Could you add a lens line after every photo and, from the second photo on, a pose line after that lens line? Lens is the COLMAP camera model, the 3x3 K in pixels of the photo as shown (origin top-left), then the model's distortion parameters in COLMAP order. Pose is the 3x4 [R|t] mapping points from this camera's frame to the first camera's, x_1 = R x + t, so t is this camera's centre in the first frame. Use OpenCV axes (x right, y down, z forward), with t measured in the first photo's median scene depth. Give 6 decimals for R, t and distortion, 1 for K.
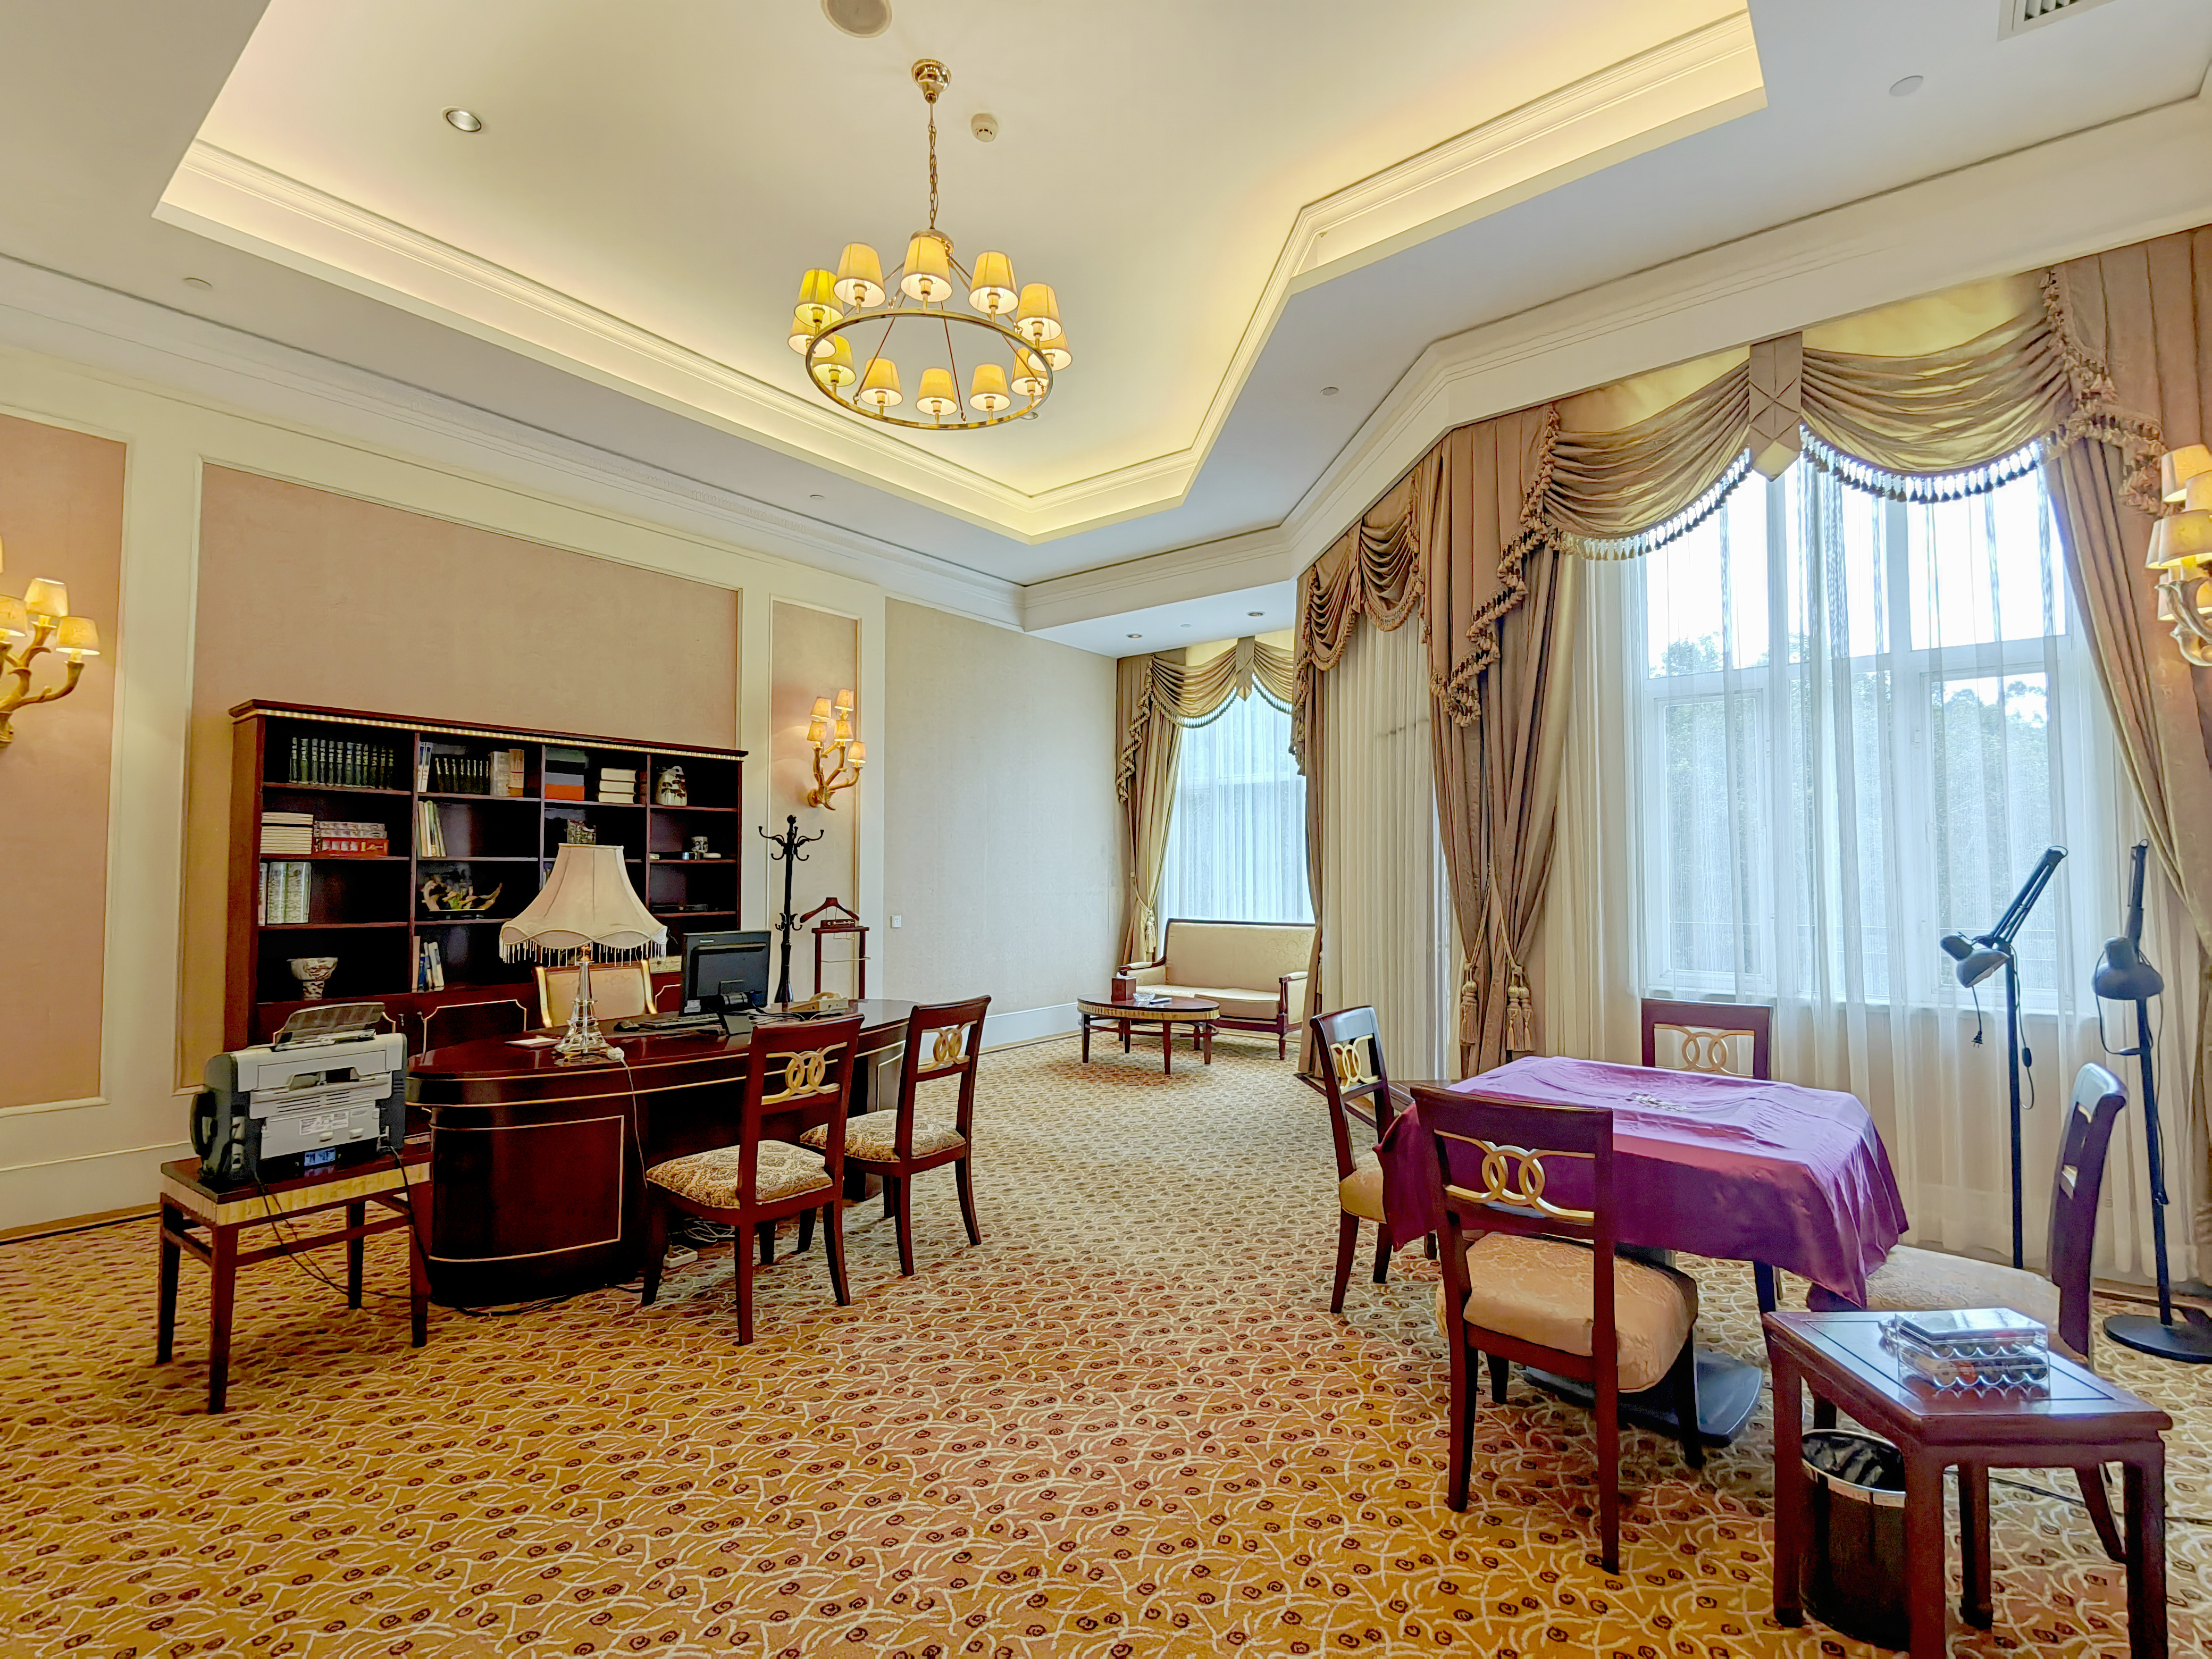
lens RADIAL K [[1030.0, 0, 1106.0], [0, 1030.0, 829.5], [0, 0, 1]] dist [-0.000337, 0.000012]
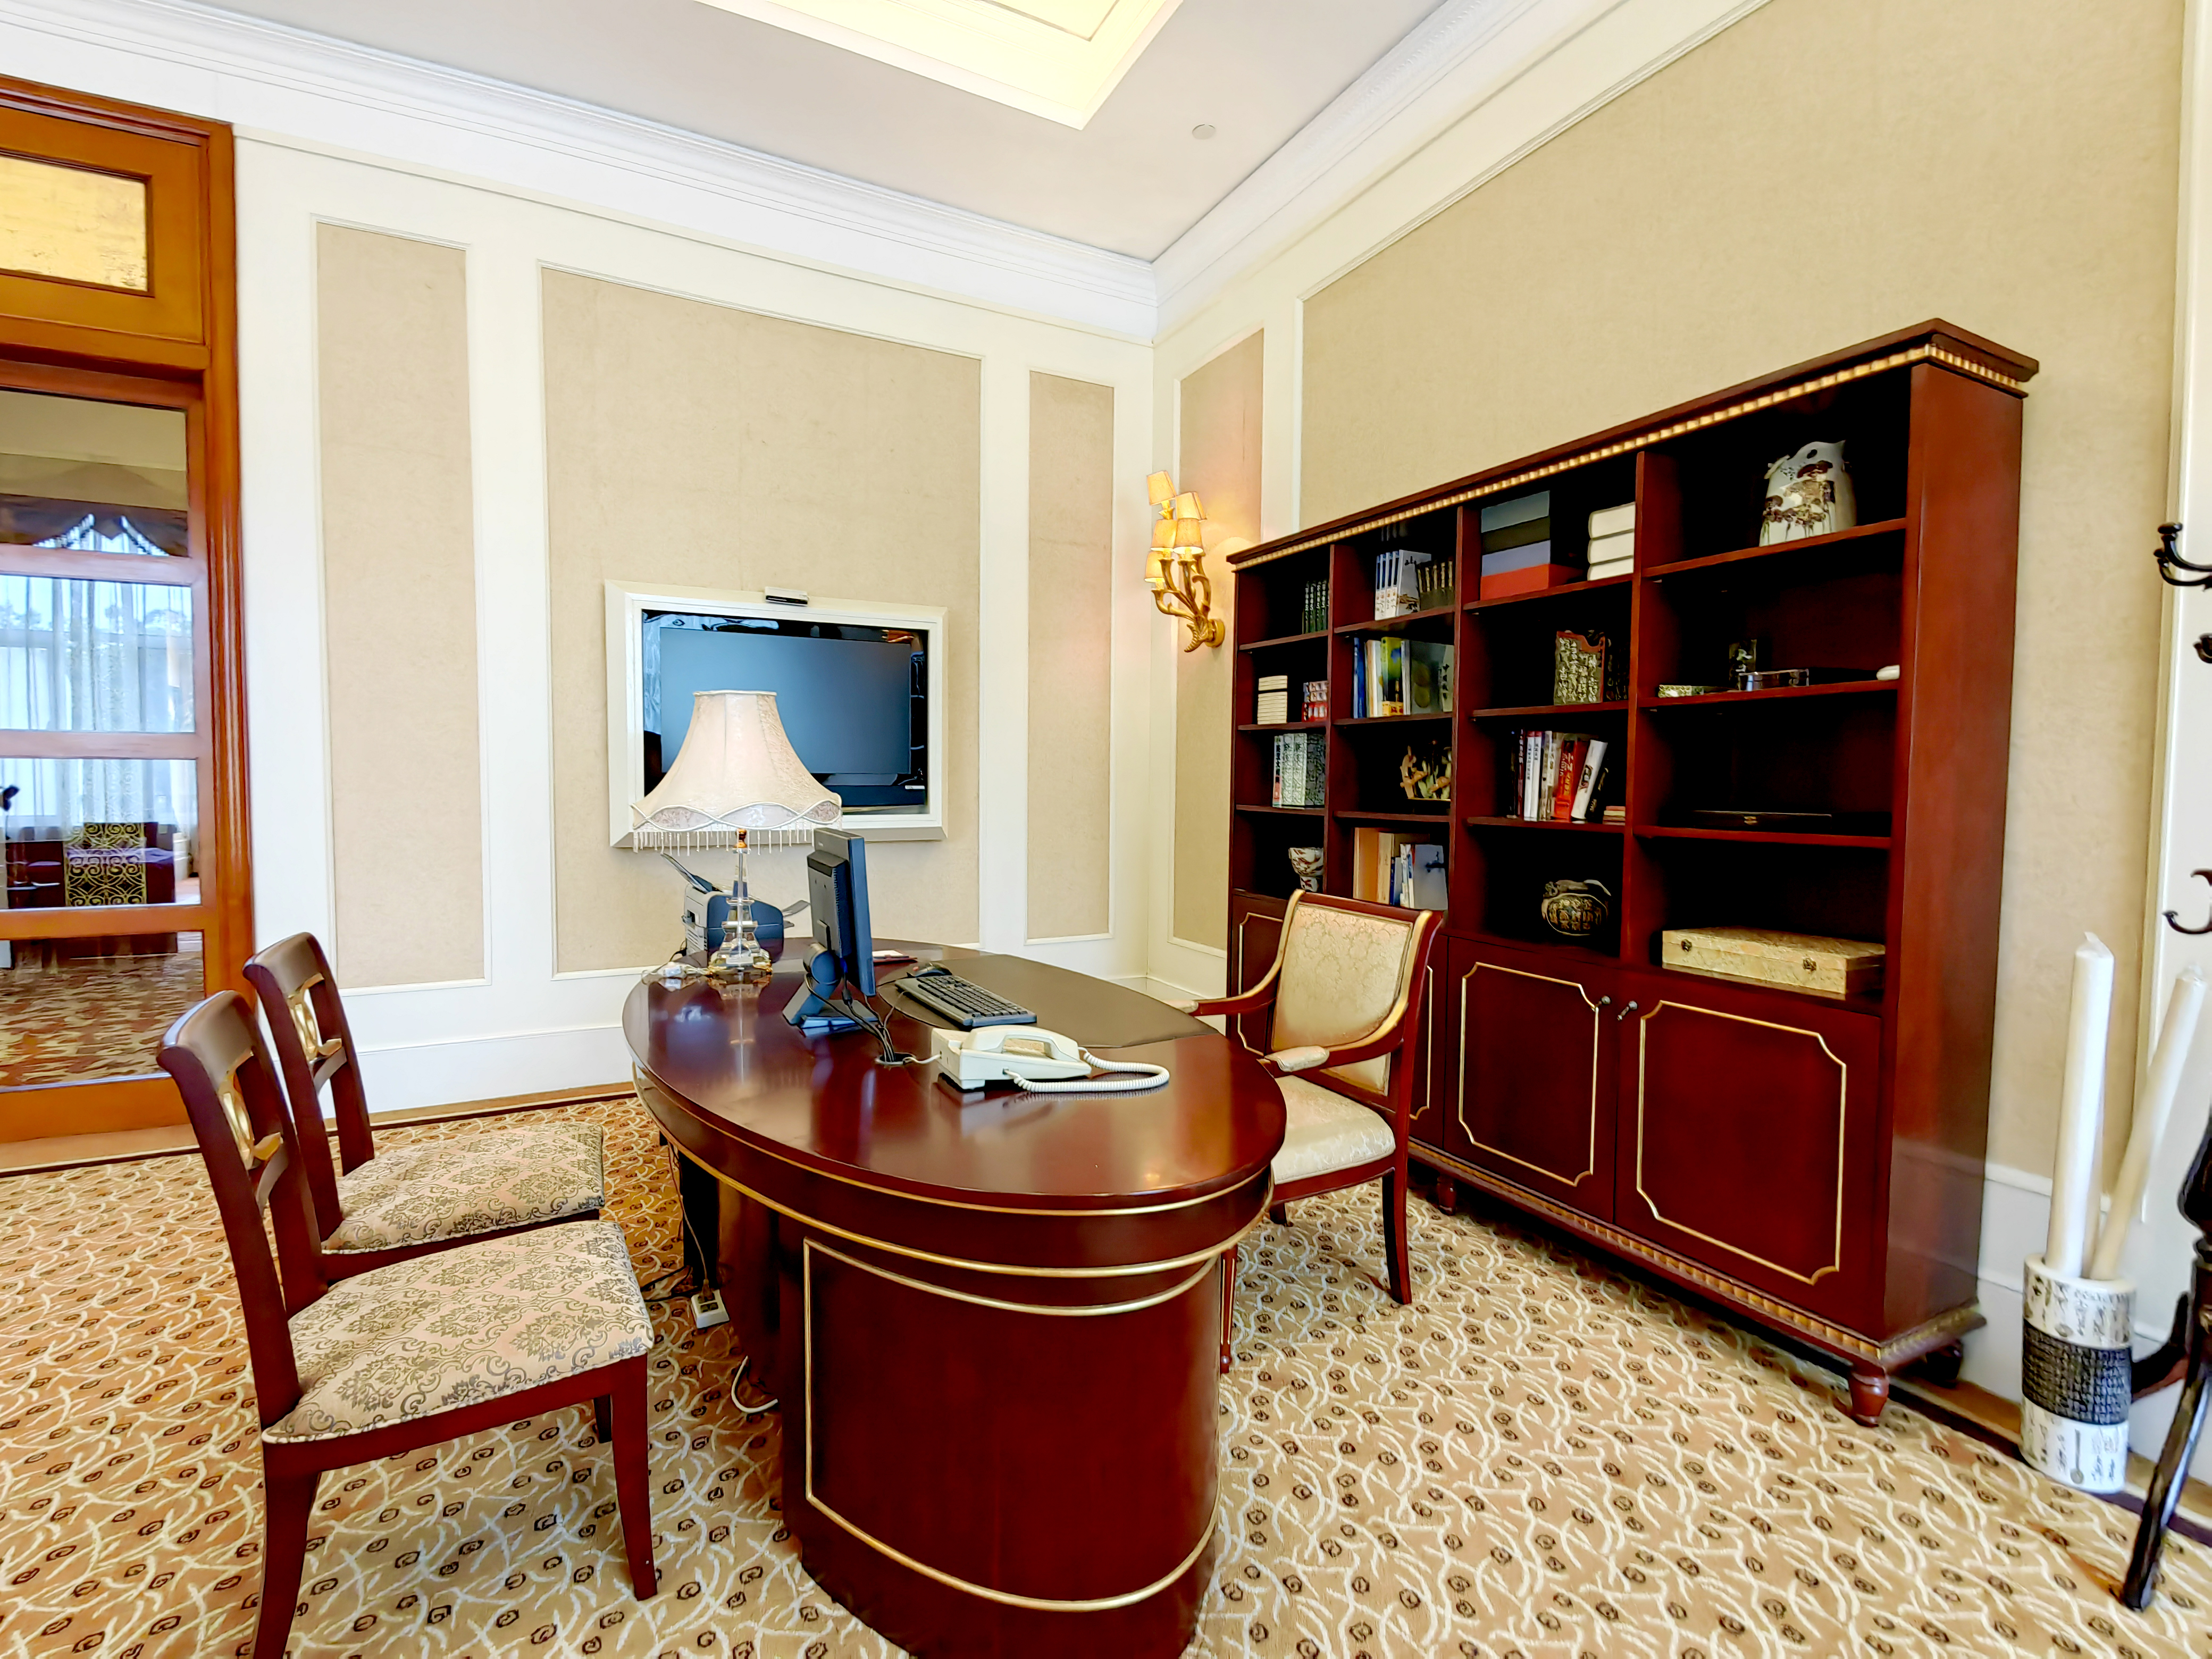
lens RADIAL K [[1030.0, 0, 1106.0], [0, 1030.0, 829.5], [0, 0, 1]] dist [-0.000337, 0.000012]
pose [[-0.411404, 0.041519, -0.910507, 0.054334], [0.027730, 0.999070, 0.033028, 0.077040], [0.911031, -0.011660, -0.412172, 1.183689]]
